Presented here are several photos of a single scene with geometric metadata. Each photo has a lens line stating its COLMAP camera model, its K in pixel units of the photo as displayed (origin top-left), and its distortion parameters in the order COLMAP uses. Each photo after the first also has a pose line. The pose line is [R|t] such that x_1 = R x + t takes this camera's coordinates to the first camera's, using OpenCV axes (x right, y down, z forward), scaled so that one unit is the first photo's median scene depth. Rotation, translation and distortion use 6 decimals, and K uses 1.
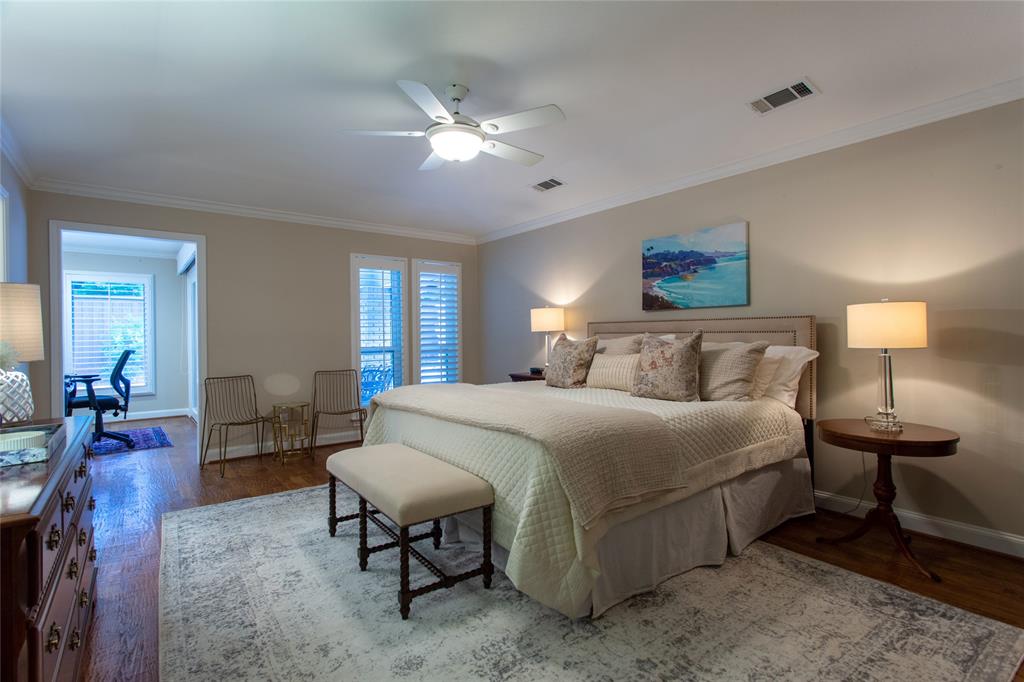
lens RADIAL K [[485.8, 0, 506.2], [0, 485.8, 340.5], [0, 0, 1]] dist [-0.000024, -0.000009]
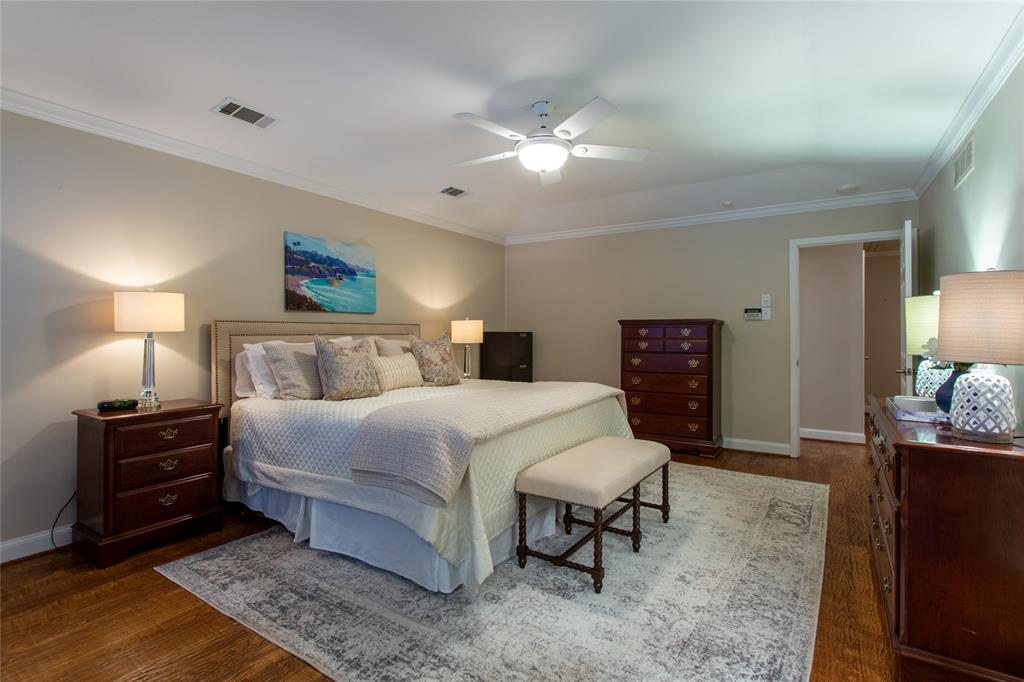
lens RADIAL K [[485.8, 0, 506.3], [0, 485.8, 333.5], [0, 0, 1]] dist [-0.000024, -0.000009]
pose [[-0.325850, 0.009141, 0.945377, -0.768053], [0.018037, 0.999831, -0.003450, -0.008931], [-0.945249, 0.015927, -0.325960, 1.014393]]
